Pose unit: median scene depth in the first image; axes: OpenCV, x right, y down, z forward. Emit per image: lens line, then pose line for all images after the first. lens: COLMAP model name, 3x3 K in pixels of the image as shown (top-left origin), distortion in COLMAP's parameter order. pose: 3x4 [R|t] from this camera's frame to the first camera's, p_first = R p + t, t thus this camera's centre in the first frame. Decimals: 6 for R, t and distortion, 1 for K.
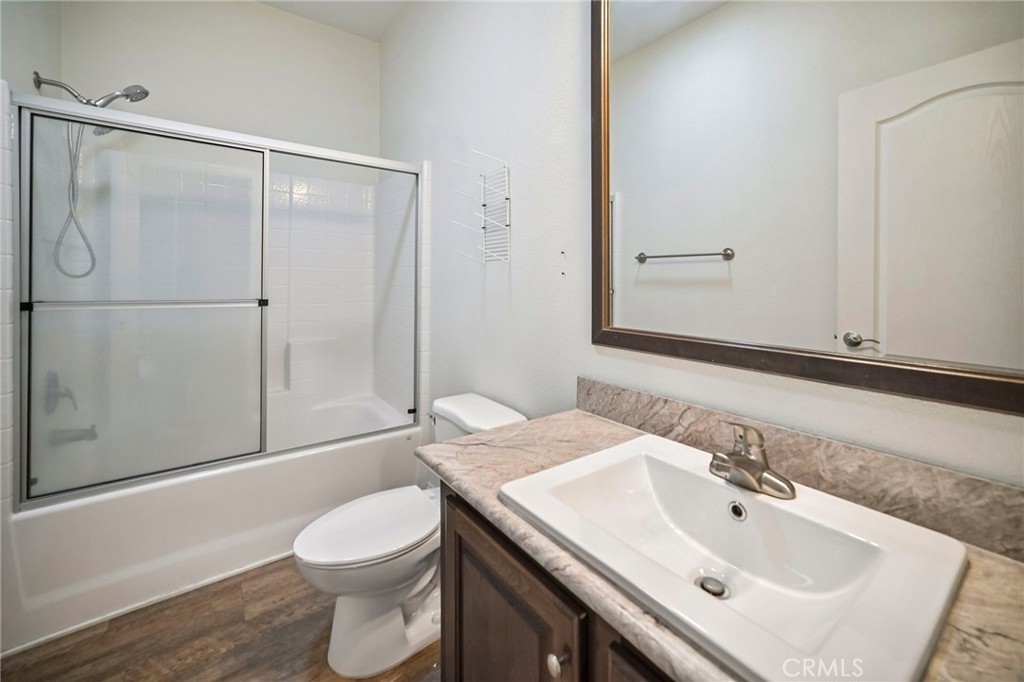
lens RADIAL K [[420.9, 0, 512.0], [0, 420.9, 341.0], [0, 0, 1]] dist [-0.001152, -0.000105]
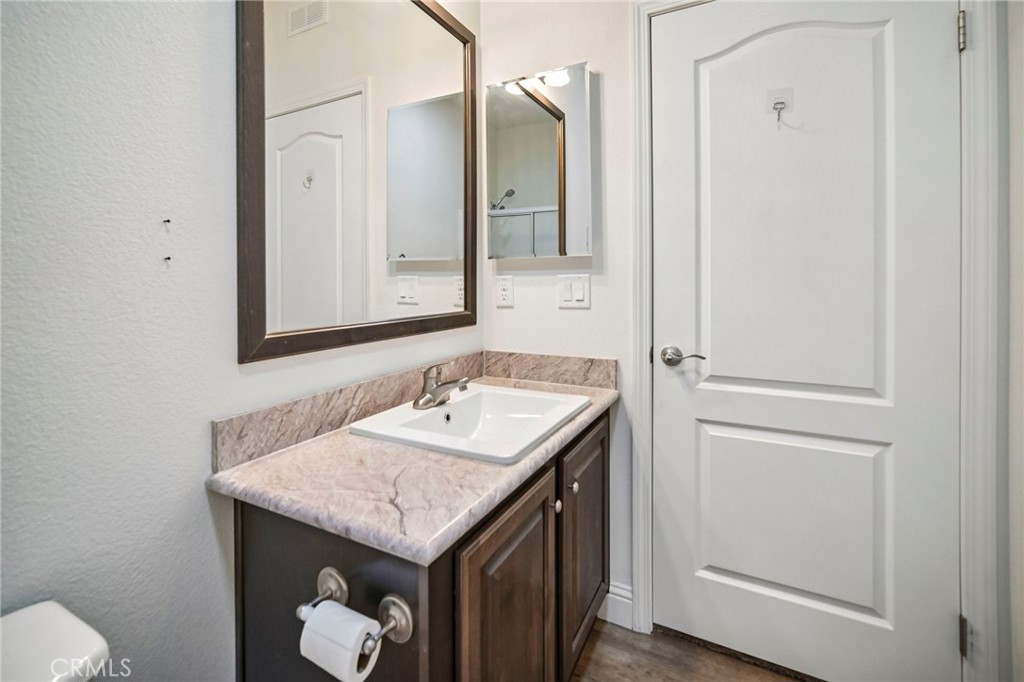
lens RADIAL K [[440.5, 0, 512.0], [0, 440.5, 341.0], [0, 0, 1]] dist [0.002932, 0.000759]
pose [[-0.437374, -0.120788, 0.891131, -0.738387], [0.133333, 0.971276, 0.197092, -0.128223], [-0.889340, 0.205020, -0.408706, 1.003986]]
